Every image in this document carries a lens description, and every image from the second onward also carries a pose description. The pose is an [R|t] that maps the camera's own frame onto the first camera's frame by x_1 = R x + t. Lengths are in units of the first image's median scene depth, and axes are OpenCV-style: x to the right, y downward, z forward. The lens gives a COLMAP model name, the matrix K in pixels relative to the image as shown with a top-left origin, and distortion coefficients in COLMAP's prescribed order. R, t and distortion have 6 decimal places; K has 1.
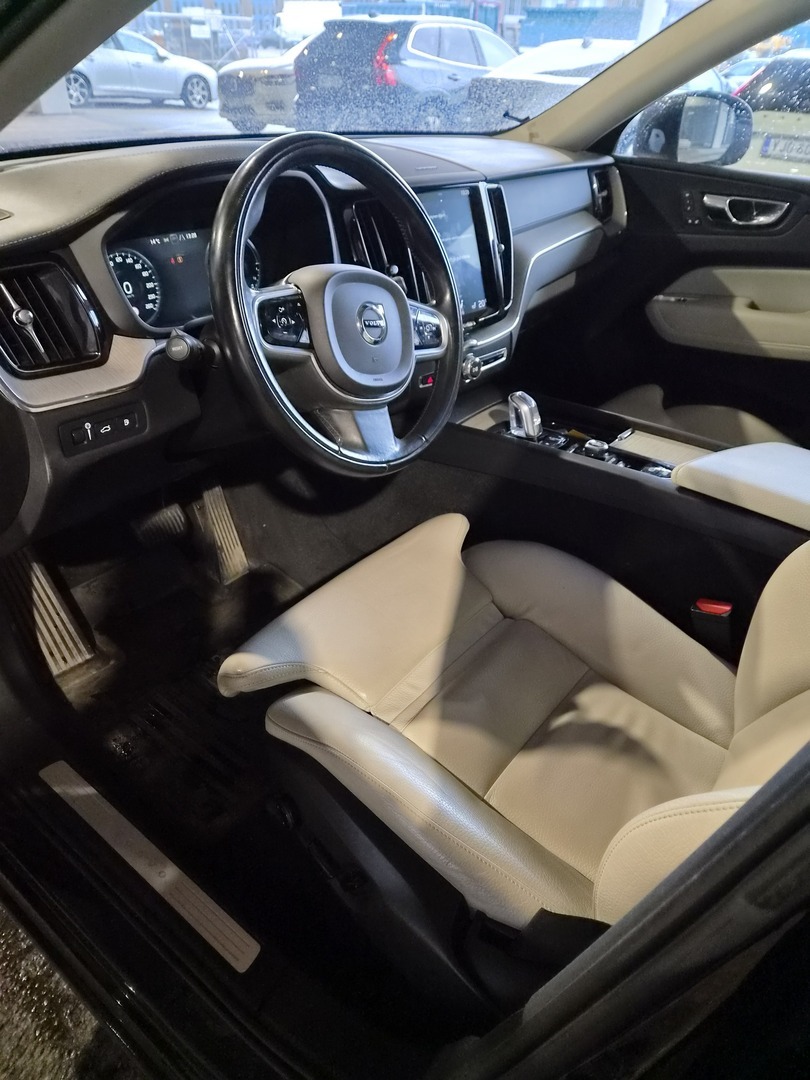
lens RADIAL K [[724.0, 0, 406.5], [0, 724.0, 538.5], [0, 0, 1]] dist [0.061016, -0.038735]
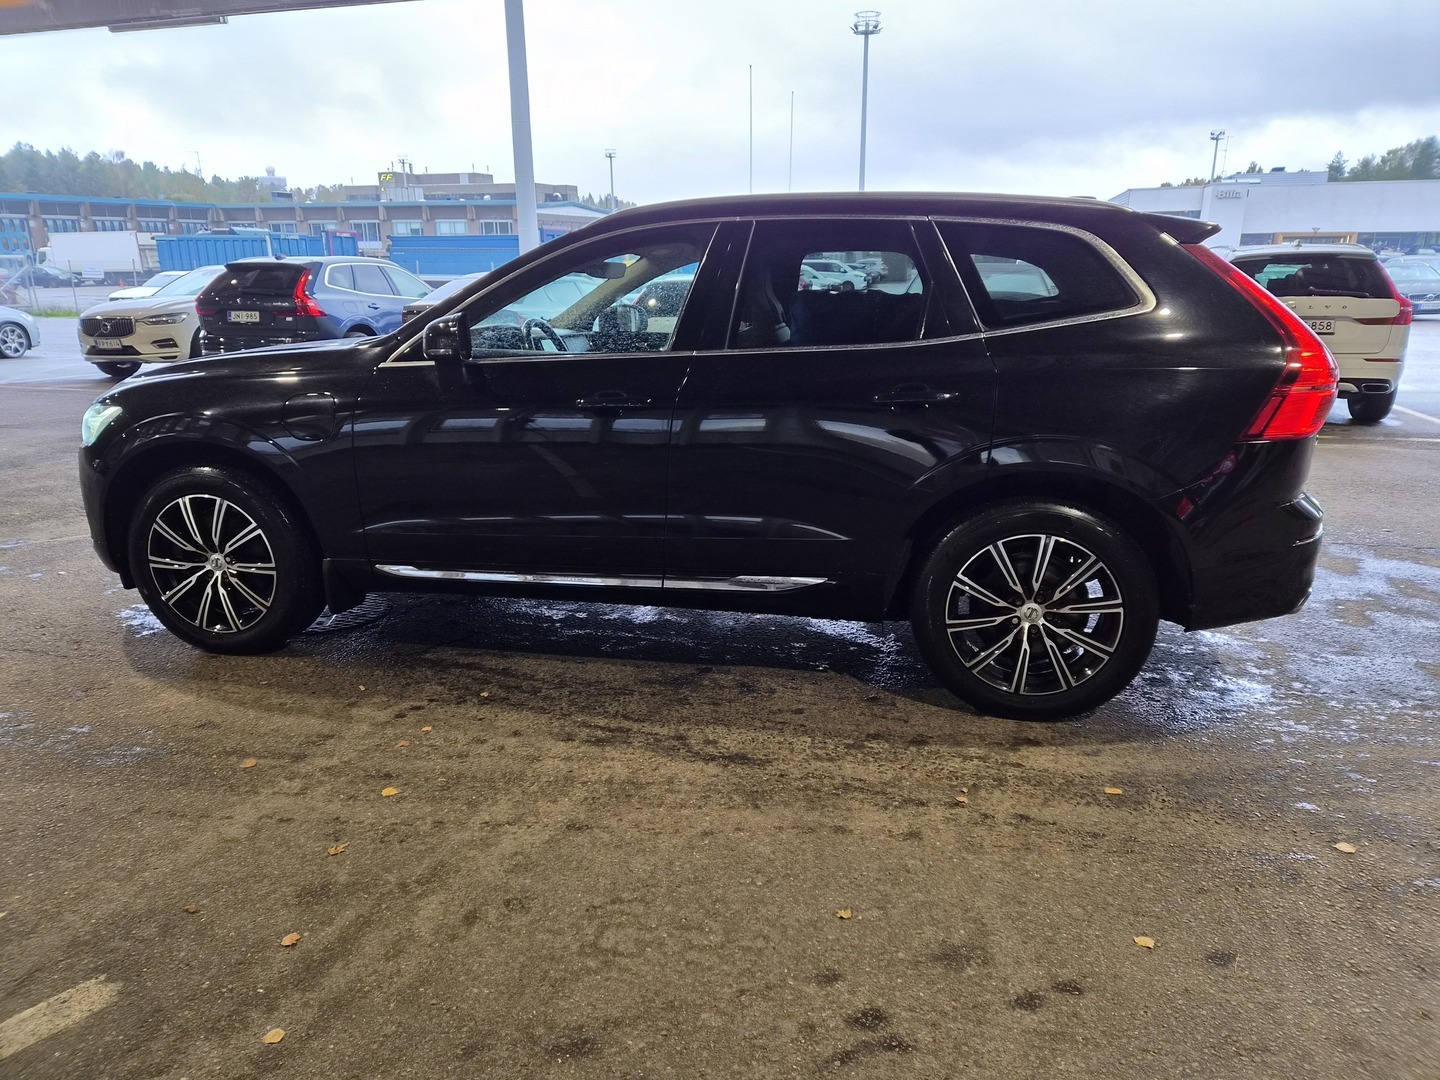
lens RADIAL K [[965.3, 0, 721.2], [0, 965.3, 539.9], [0, 0, 1]] dist [0.061016, -0.038735]
pose [[0.898857, -0.157064, 0.409129, -0.097886], [0.276339, 0.927713, -0.250968, 0.133814], [-0.340137, 0.338642, 0.877285, -0.219312]]
